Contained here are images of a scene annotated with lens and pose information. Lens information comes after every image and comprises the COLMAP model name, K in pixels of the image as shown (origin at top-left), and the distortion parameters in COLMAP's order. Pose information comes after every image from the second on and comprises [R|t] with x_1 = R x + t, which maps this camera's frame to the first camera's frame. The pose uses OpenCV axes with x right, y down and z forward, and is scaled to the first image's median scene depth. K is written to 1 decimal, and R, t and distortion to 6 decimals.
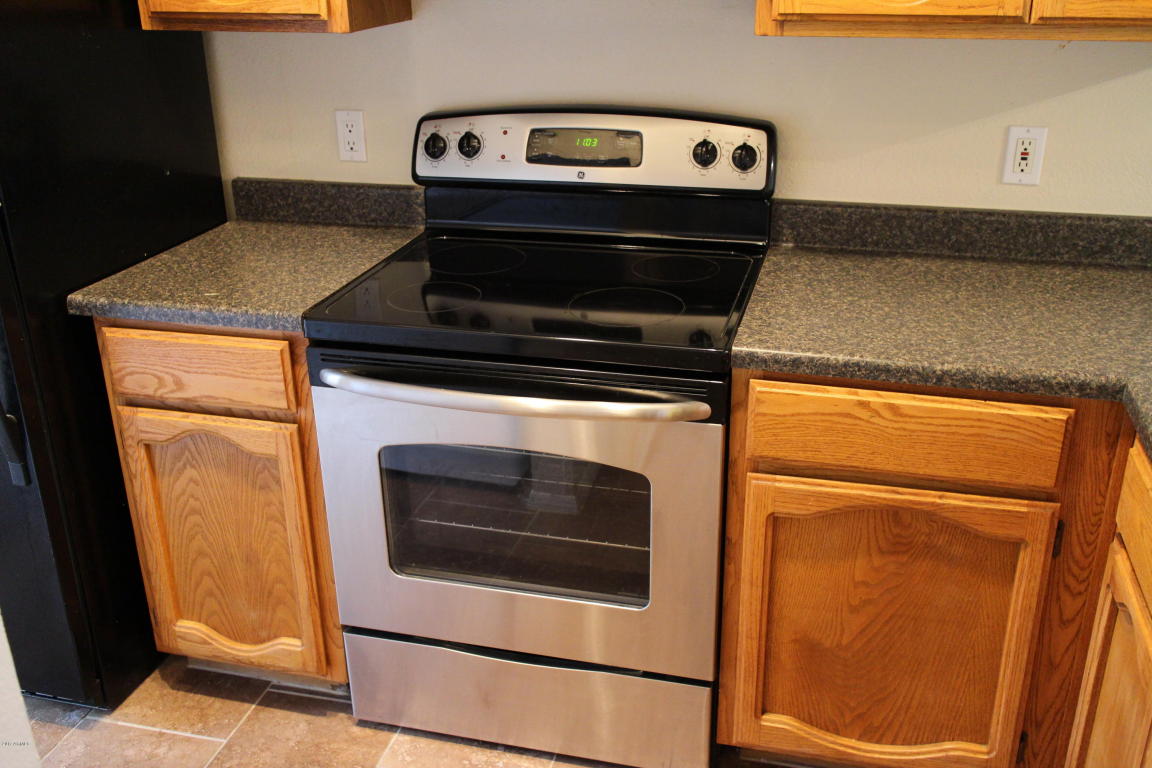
lens RADIAL K [[1115.4, 0, 576.0], [0, 1115.4, 384.0], [0, 0, 1]] dist [0.000381, -0.001118]
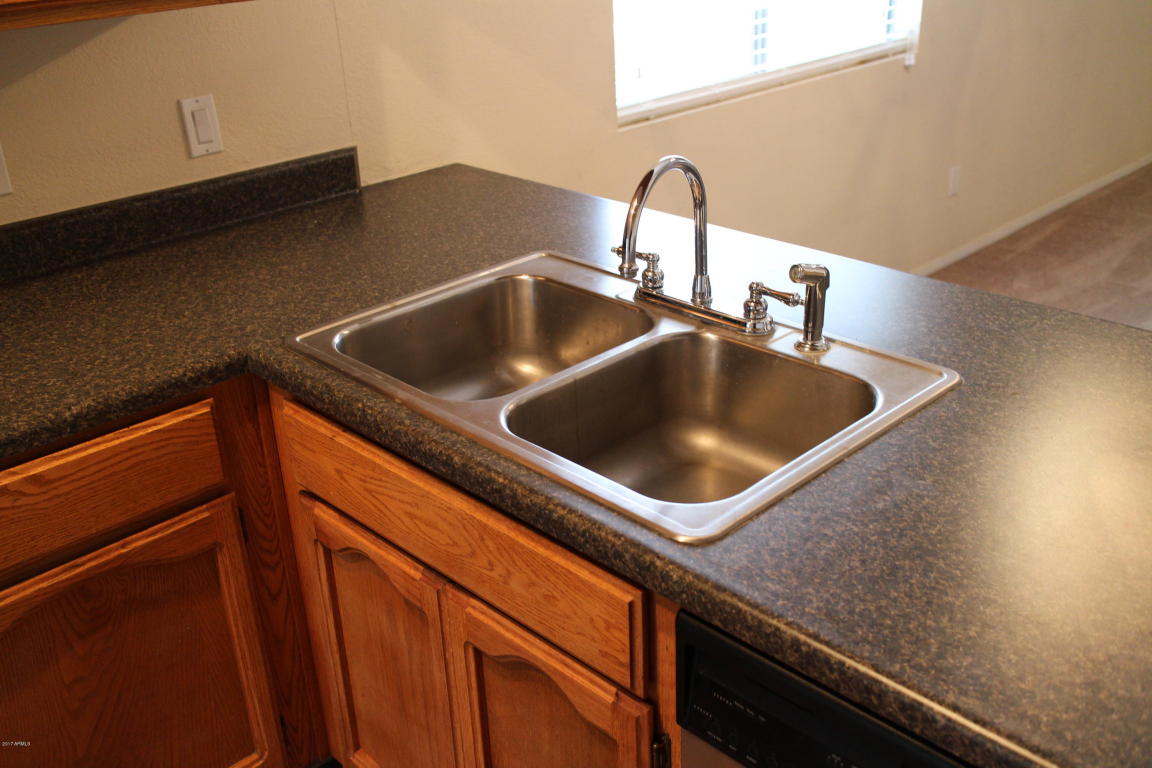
lens RADIAL K [[1115.4, 0, 576.0], [0, 1115.4, 384.0], [0, 0, 1]] dist [0.000381, -0.001118]
pose [[0.515366, -0.371688, 0.772169, -0.109326], [0.362735, 0.910962, 0.196397, -0.051953], [-0.776415, 0.178877, 0.604303, 0.135638]]
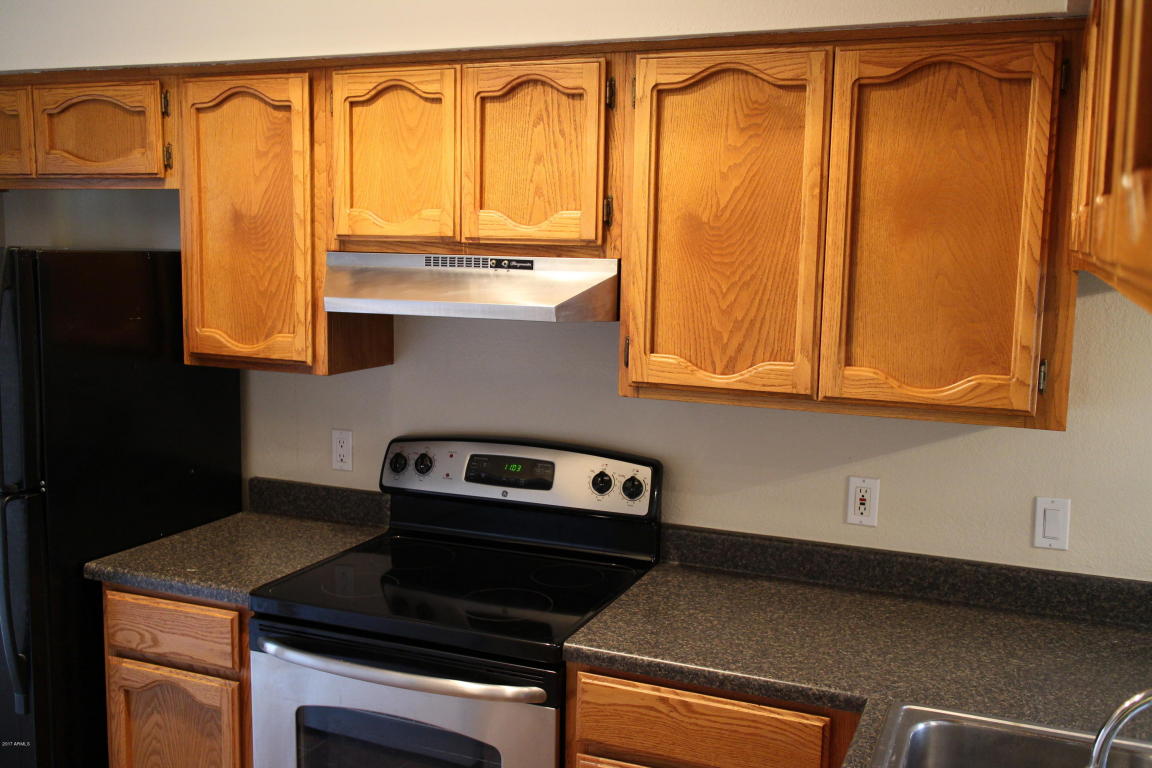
lens RADIAL K [[1115.4, 0, 576.0], [0, 1115.4, 384.0], [0, 0, 1]] dist [0.000381, -0.001118]
pose [[0.990435, 0.049138, -0.128935, 0.256222], [-0.081397, 0.962599, -0.258413, 0.007408], [0.111415, 0.266436, 0.957391, -0.214480]]
